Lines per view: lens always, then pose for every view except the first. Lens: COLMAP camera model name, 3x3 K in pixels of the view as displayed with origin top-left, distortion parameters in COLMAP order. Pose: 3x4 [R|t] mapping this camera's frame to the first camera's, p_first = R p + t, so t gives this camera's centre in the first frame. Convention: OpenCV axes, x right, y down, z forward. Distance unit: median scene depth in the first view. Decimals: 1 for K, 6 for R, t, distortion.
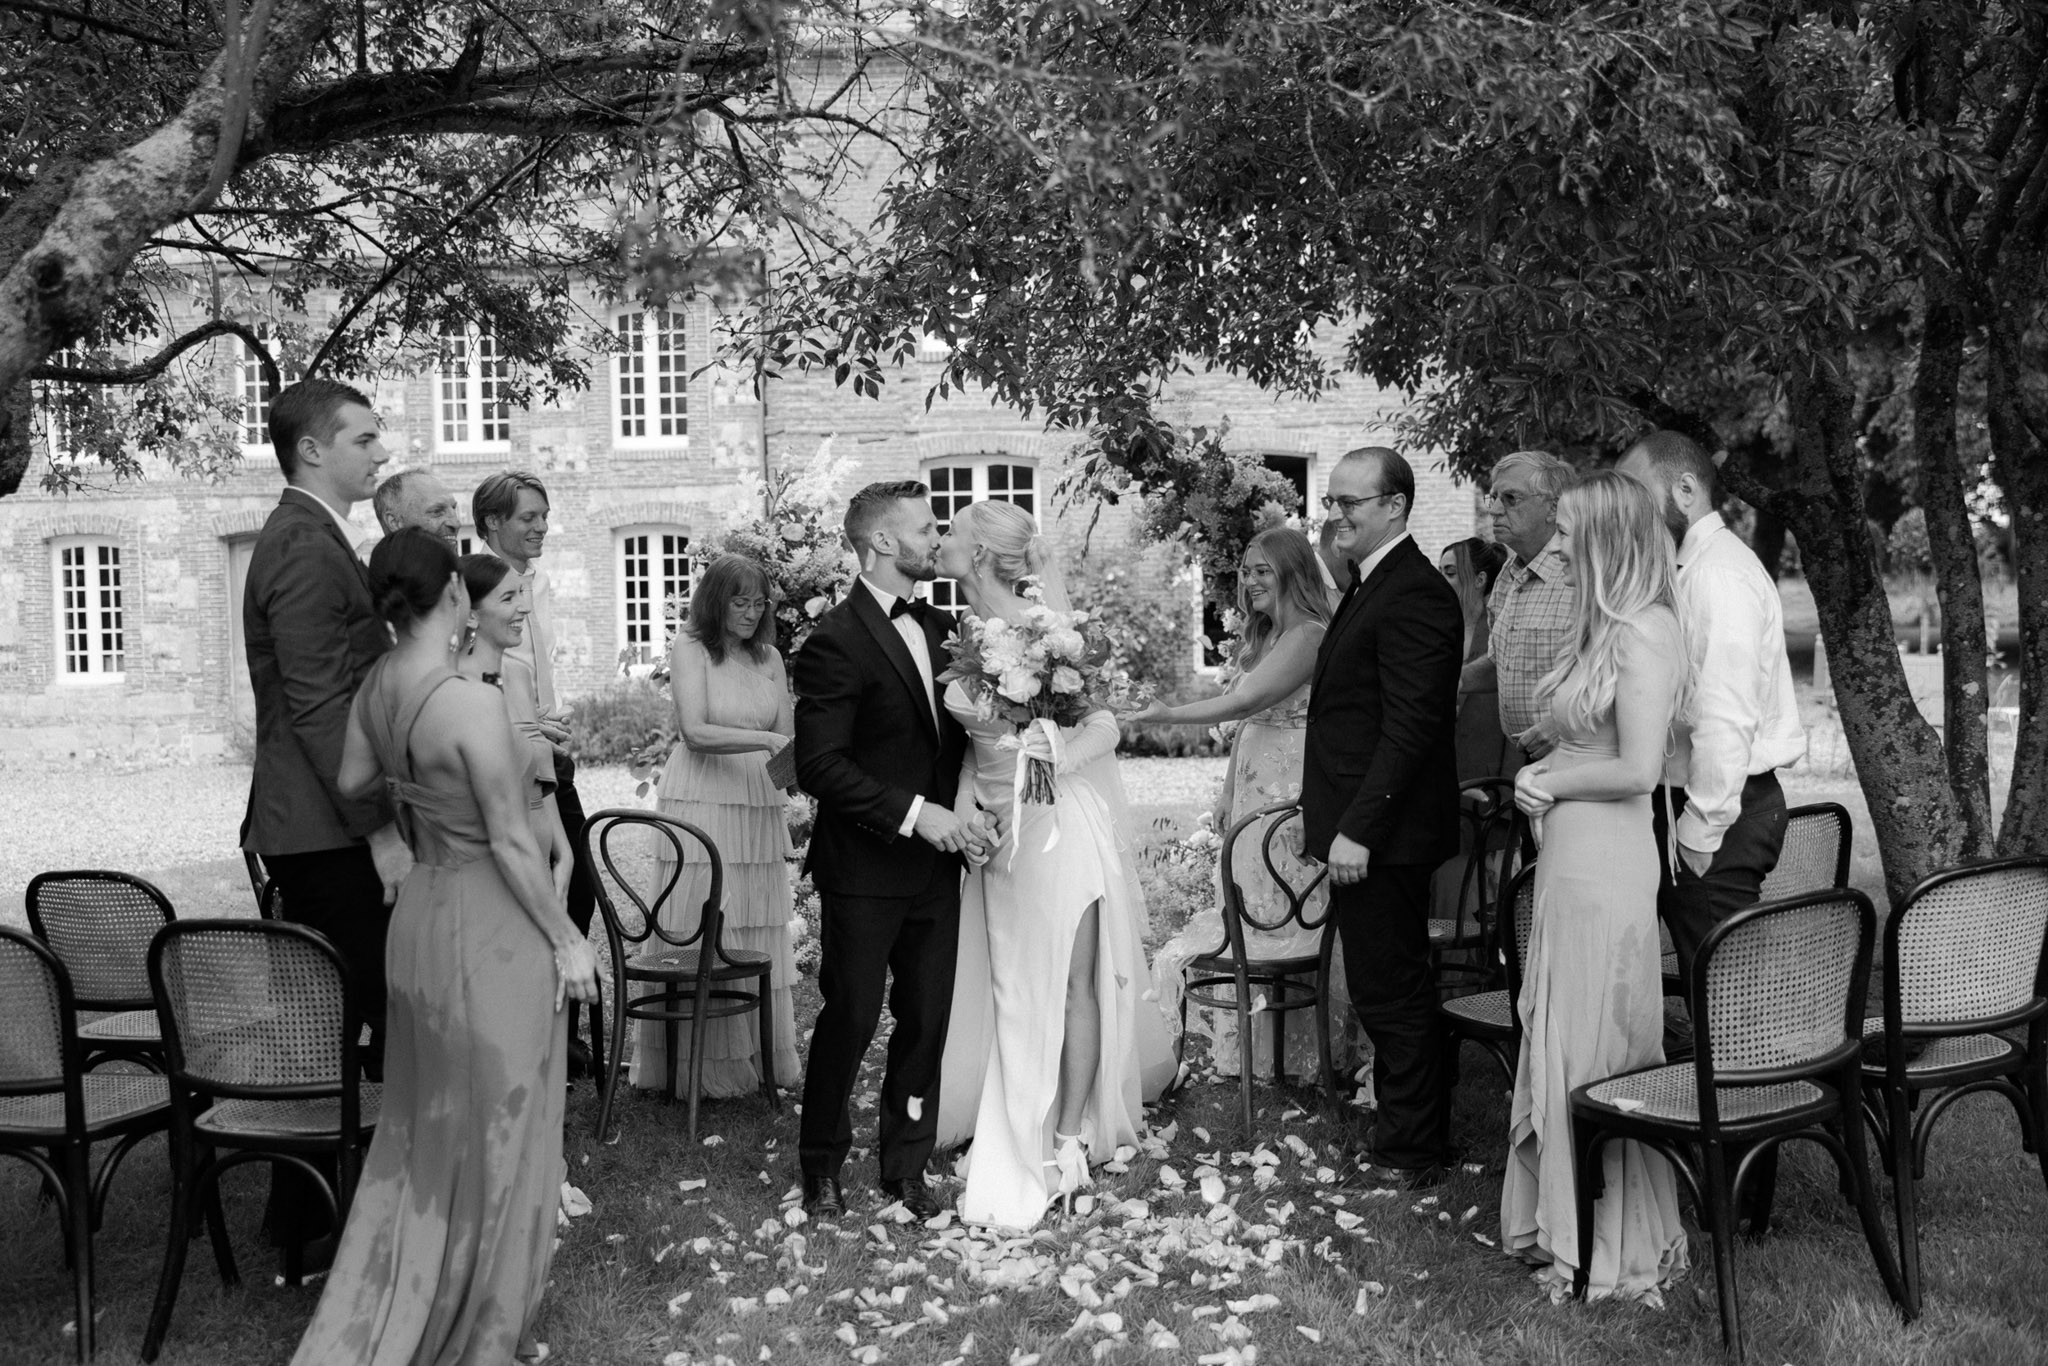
lens RADIAL K [[2659.2, 0, 1217.4], [0, 2659.2, 687.1], [0, 0, 1]] dist [-0.000863, 0.018487]
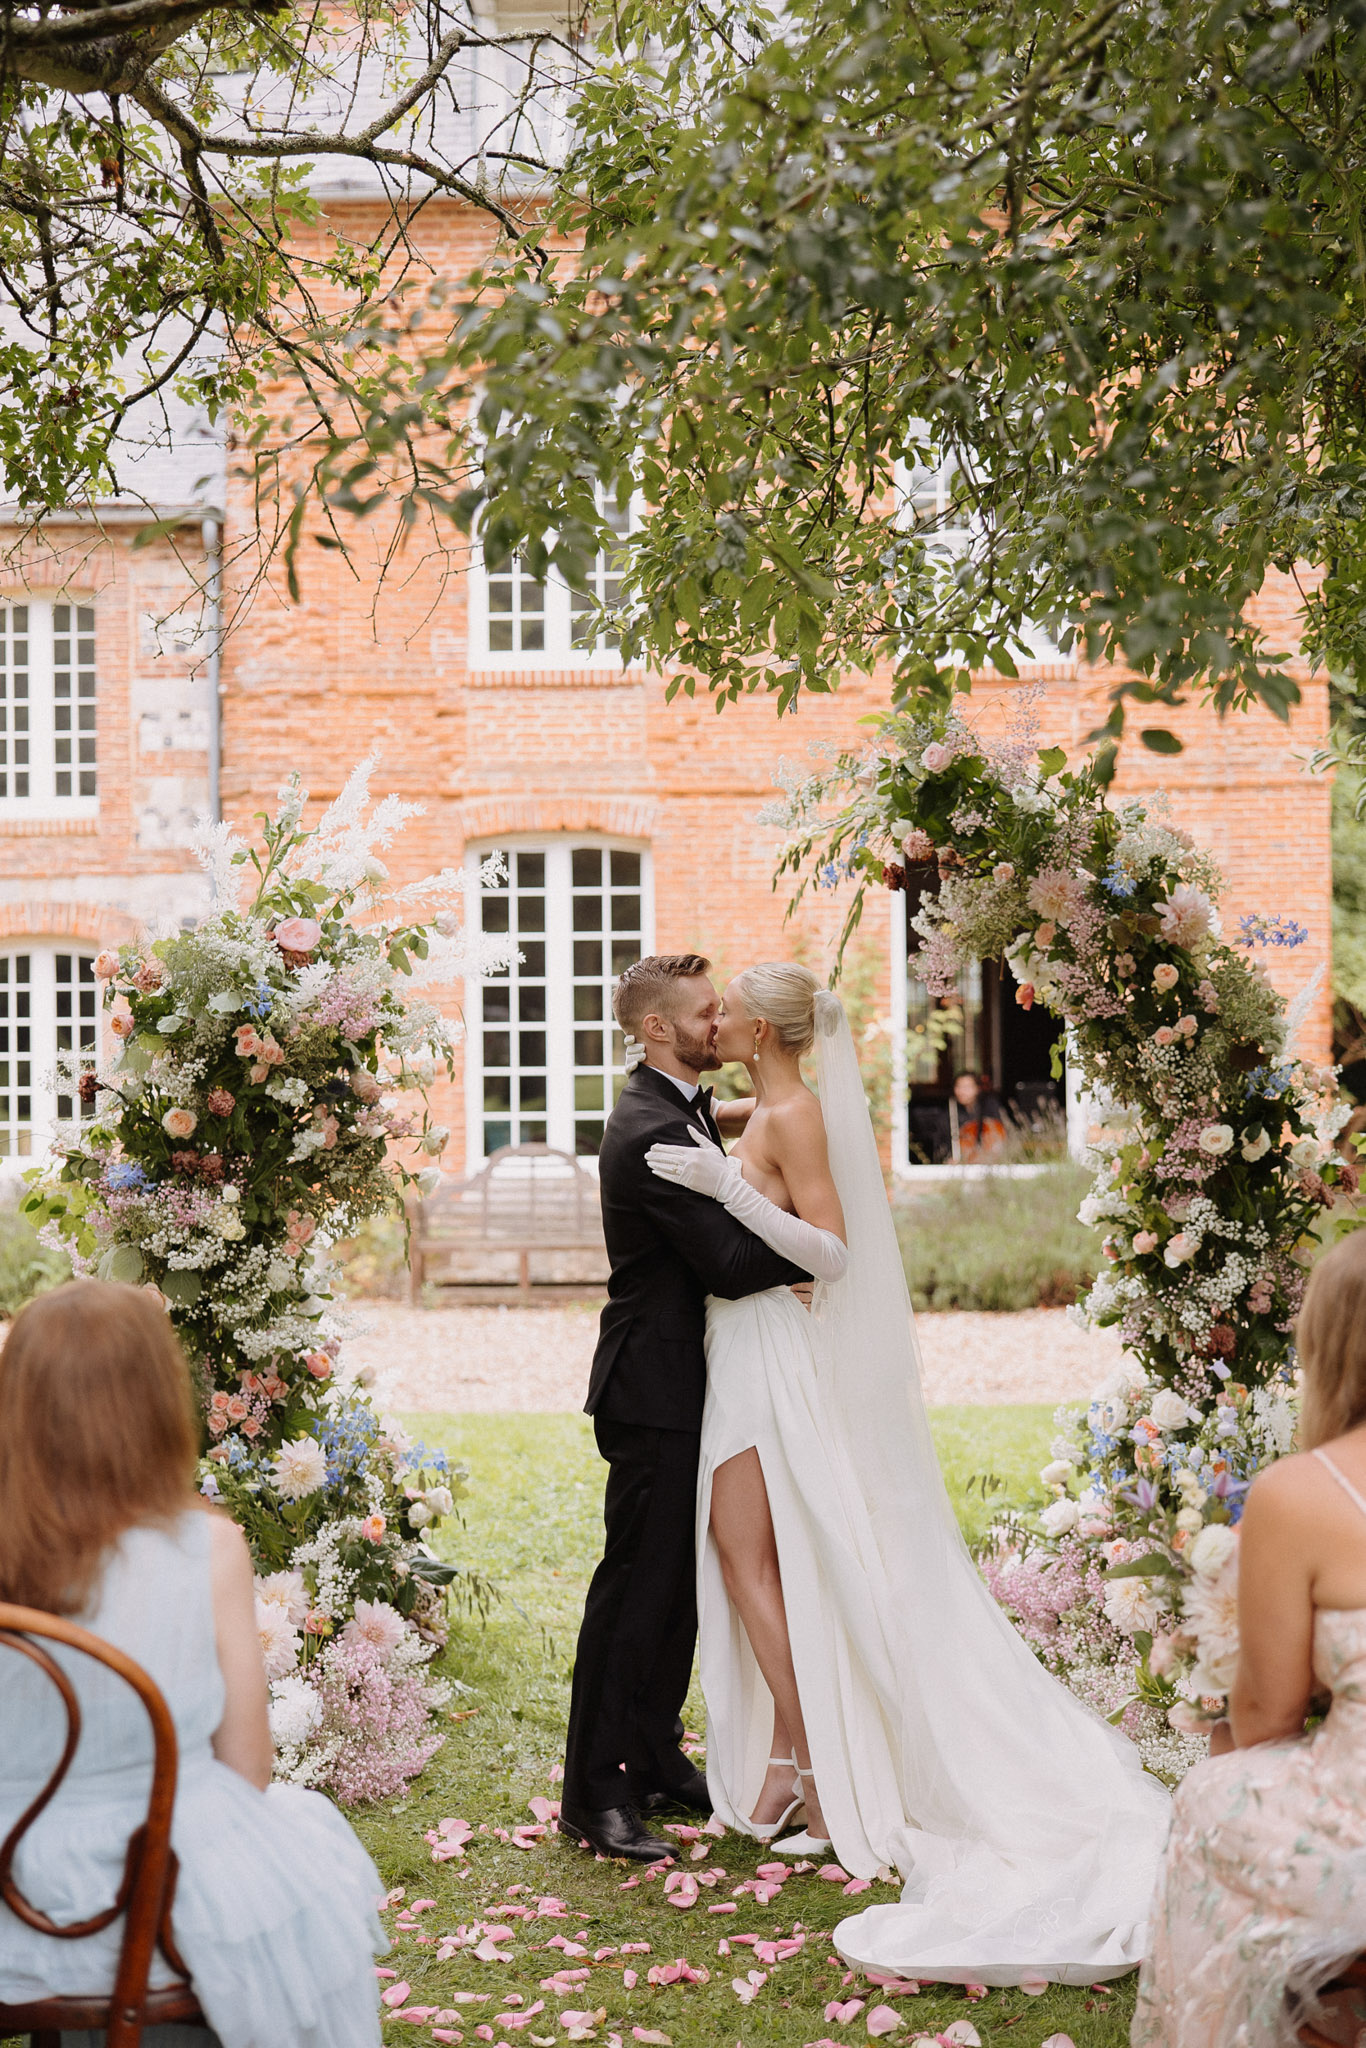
lens RADIAL K [[2659.2, 0, 721.2], [0, 2659.2, 1021.2], [0, 0, 1]] dist [-0.000863, 0.018487]
pose [[0.999290, 0.006844, 0.037054, -0.094407], [-0.005212, 0.999019, -0.043981, -0.018135], [-0.037319, 0.043756, 0.998345, 0.466243]]
